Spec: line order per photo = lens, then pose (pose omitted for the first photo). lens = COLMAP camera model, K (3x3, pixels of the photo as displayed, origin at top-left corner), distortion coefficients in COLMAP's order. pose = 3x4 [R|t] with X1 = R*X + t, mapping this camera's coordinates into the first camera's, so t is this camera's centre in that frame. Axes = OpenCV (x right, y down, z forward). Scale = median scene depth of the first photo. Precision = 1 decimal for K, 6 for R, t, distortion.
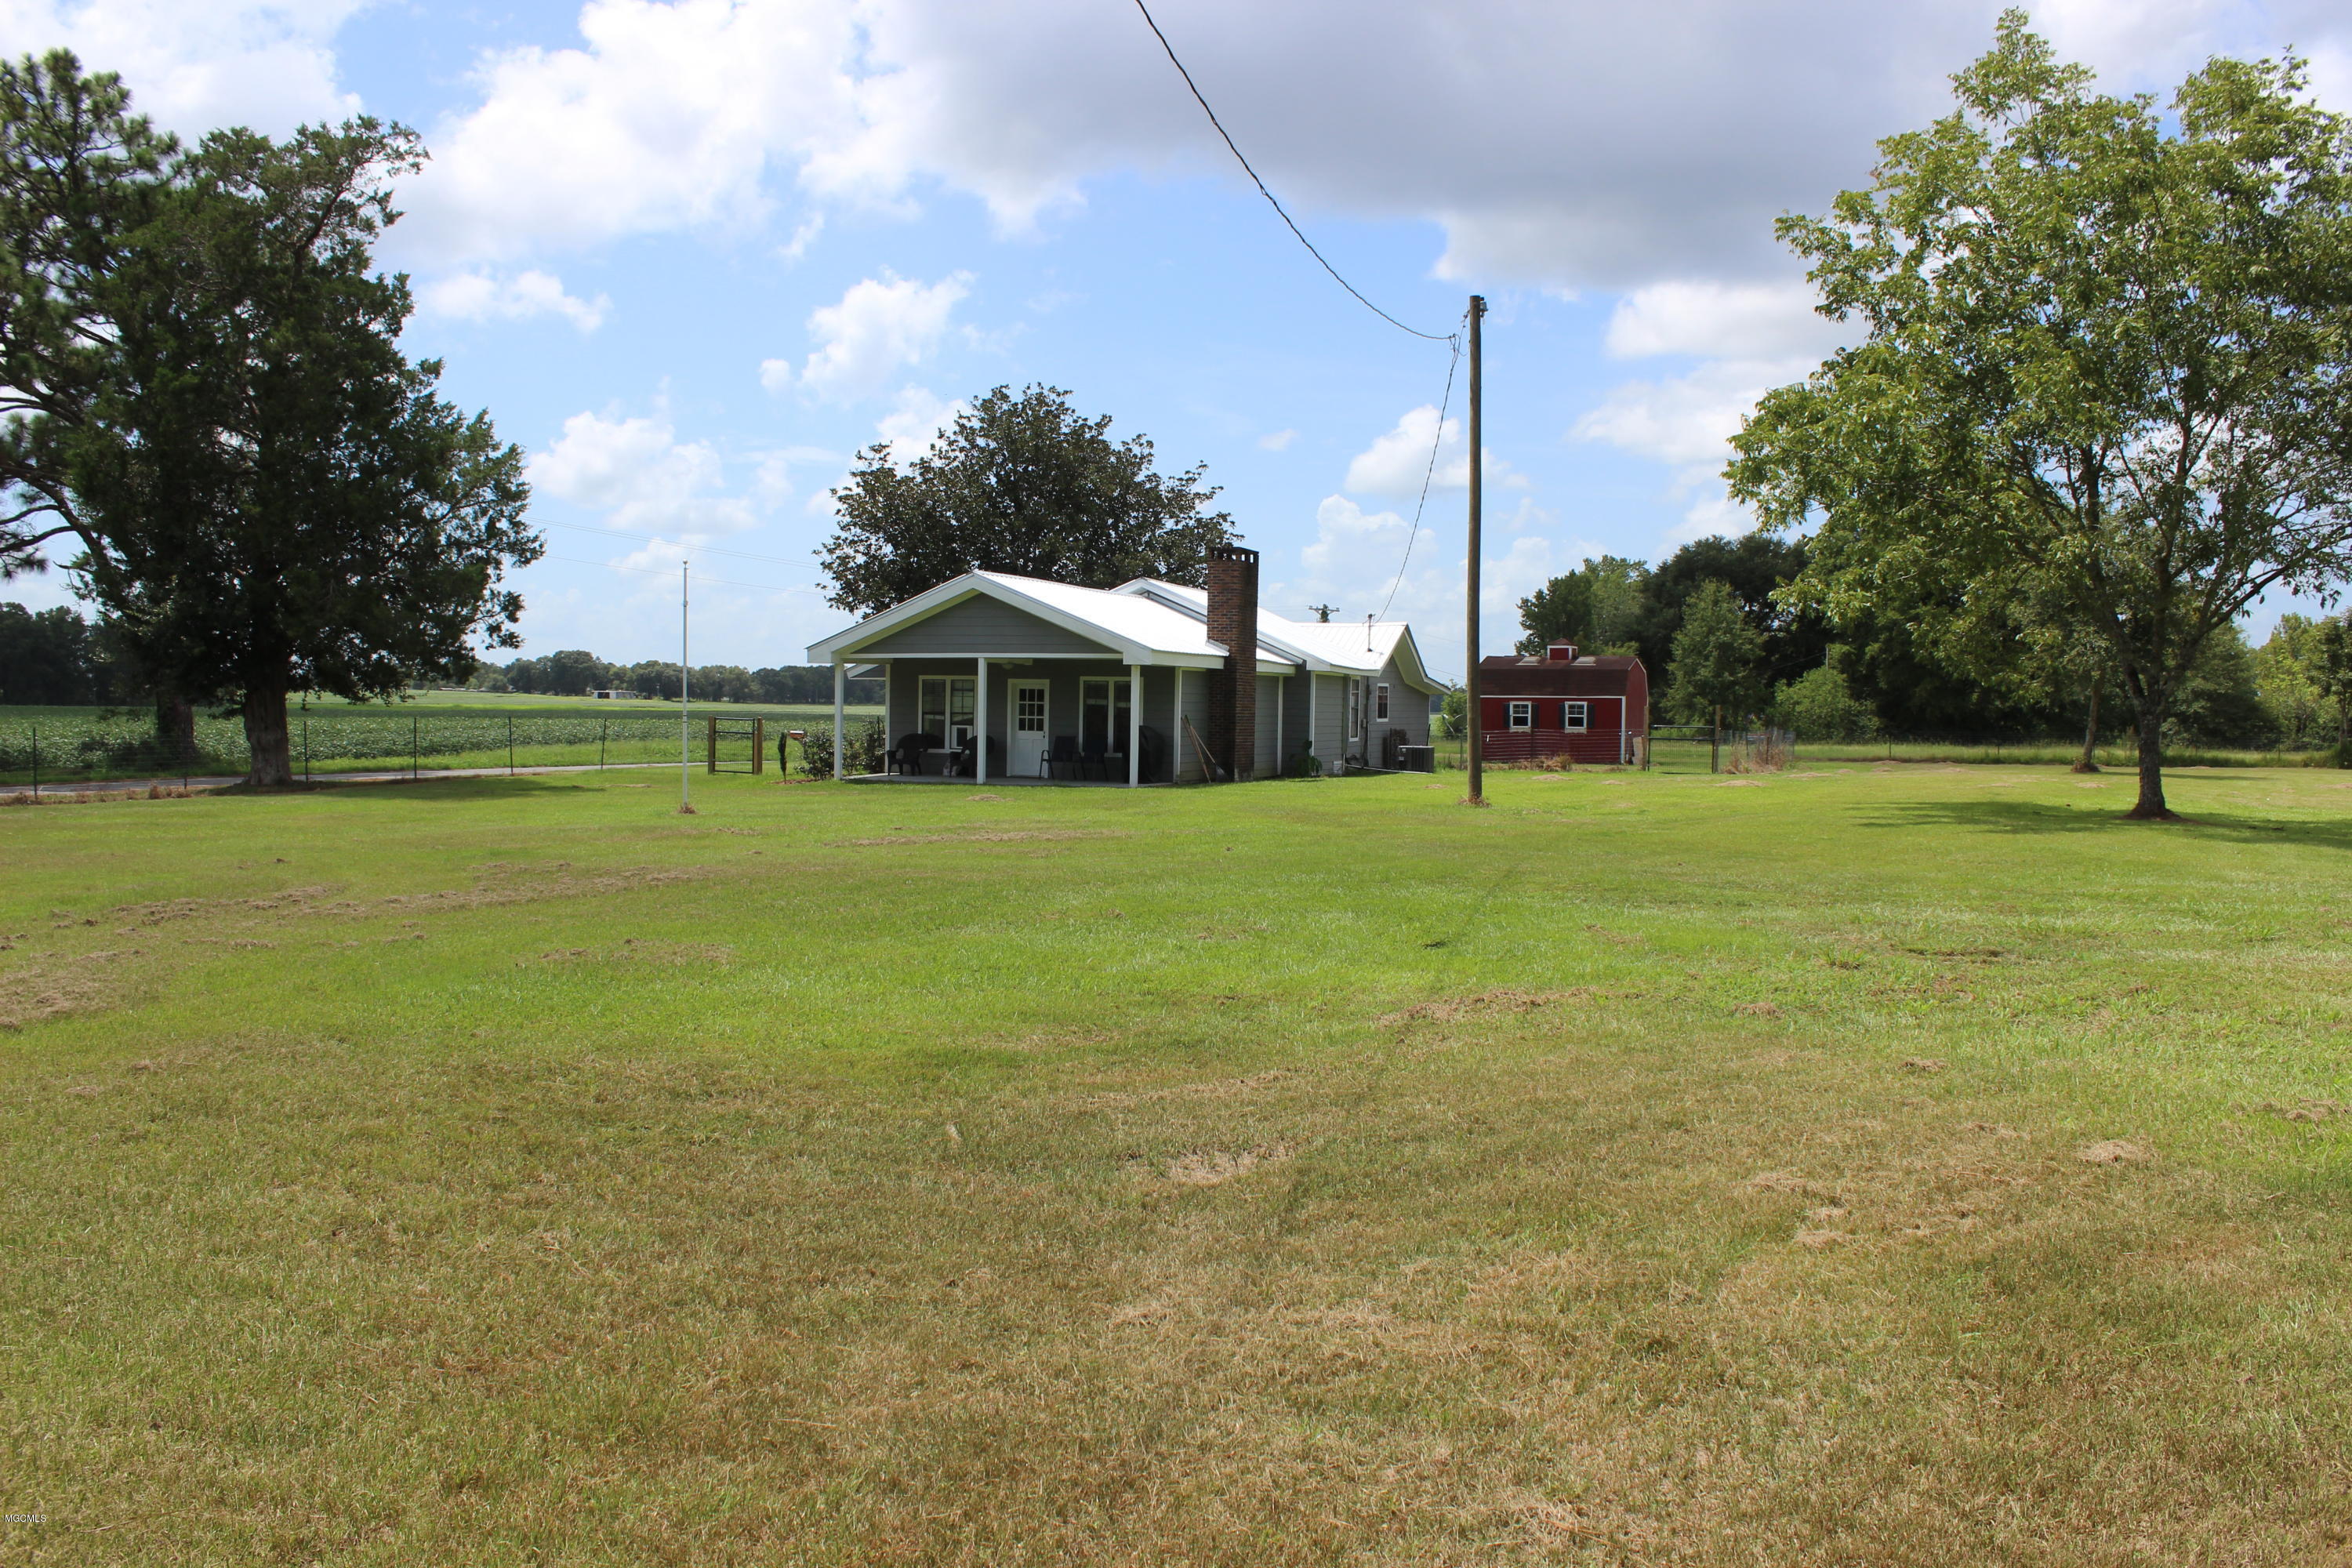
lens RADIAL K [[1987.9, 0, 1131.8], [0, 1987.9, 803.1], [0, 0, 1]] dist [-0.164176, 0.151011]
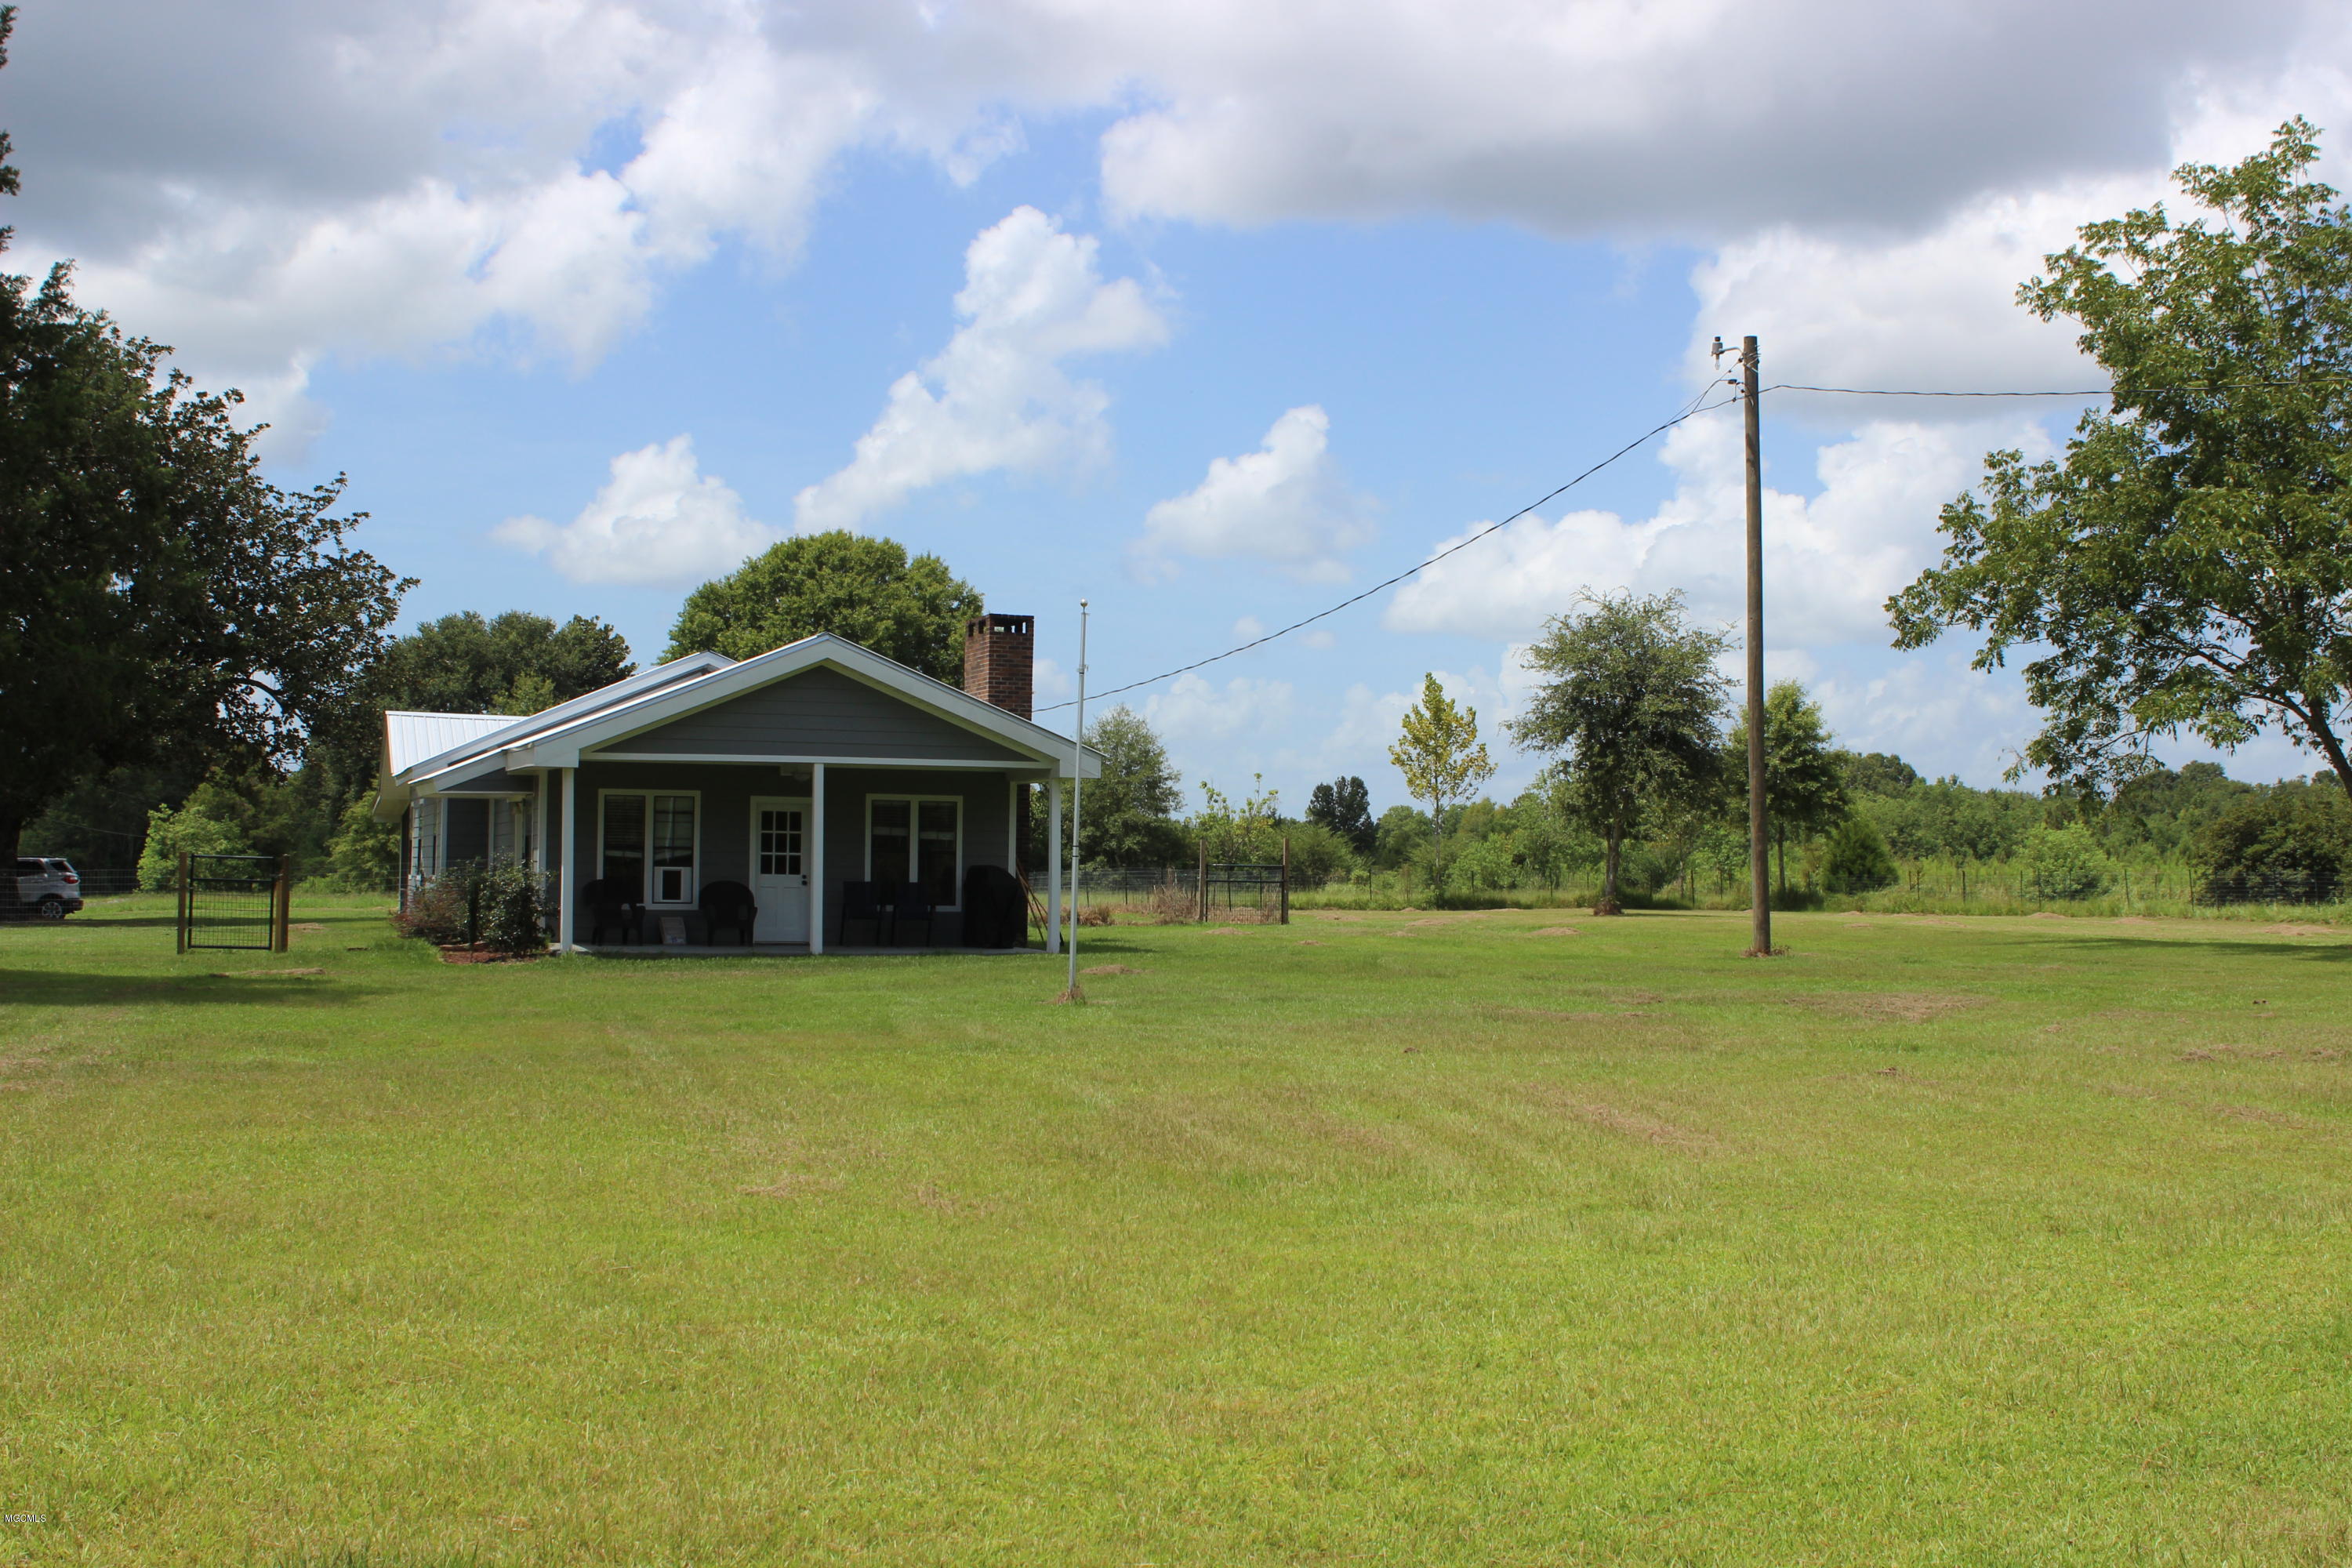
lens RADIAL K [[2695.8, 0, 1114.5], [0, 2695.8, 789.9], [0, 0, 1]] dist [-0.113870, 0.162069]
pose [[0.773992, 0.014896, 0.633021, -0.494239], [0.029210, 0.997819, -0.059196, -0.007435], [-0.632522, 0.064308, 0.771868, 0.214880]]
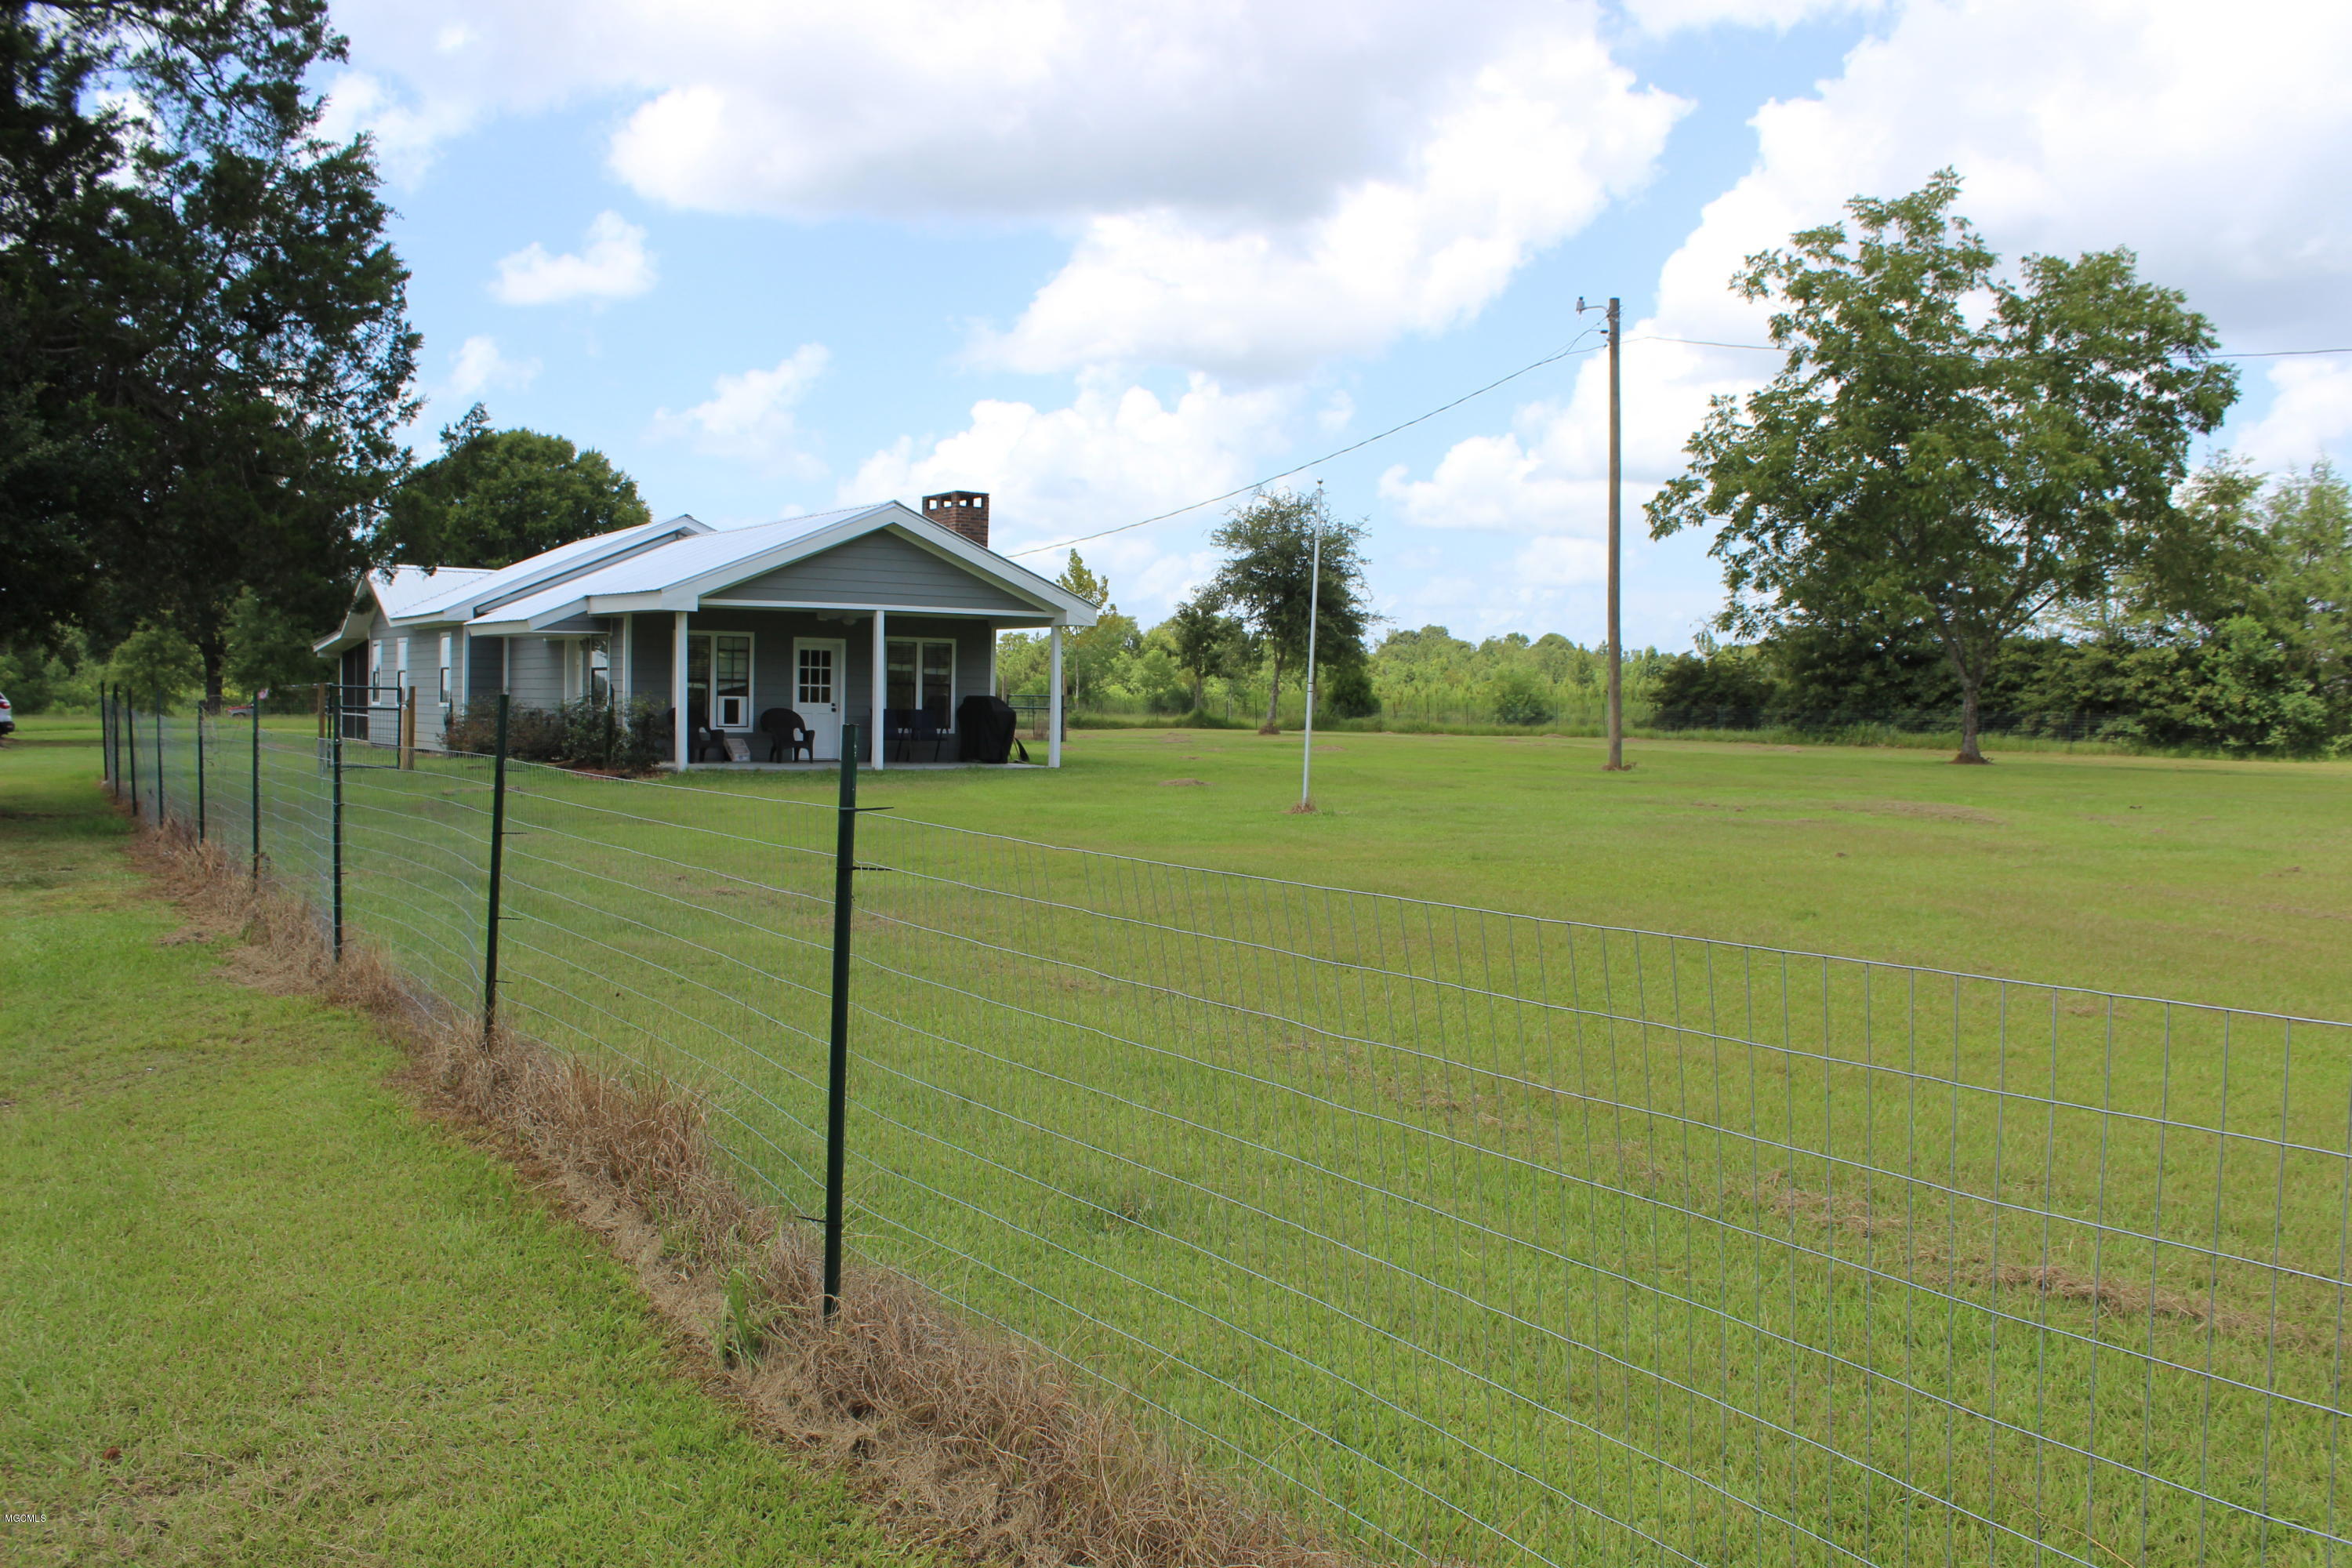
lens RADIAL K [[1981.7, 0, 1135.0], [0, 1981.7, 797.5], [0, 0, 1]] dist [-0.165589, 0.157570]
pose [[0.584711, -0.040944, 0.810208, -0.573526], [0.029490, 0.999138, 0.029209, -0.016313], [-0.810706, 0.006814, 0.585414, 0.398215]]
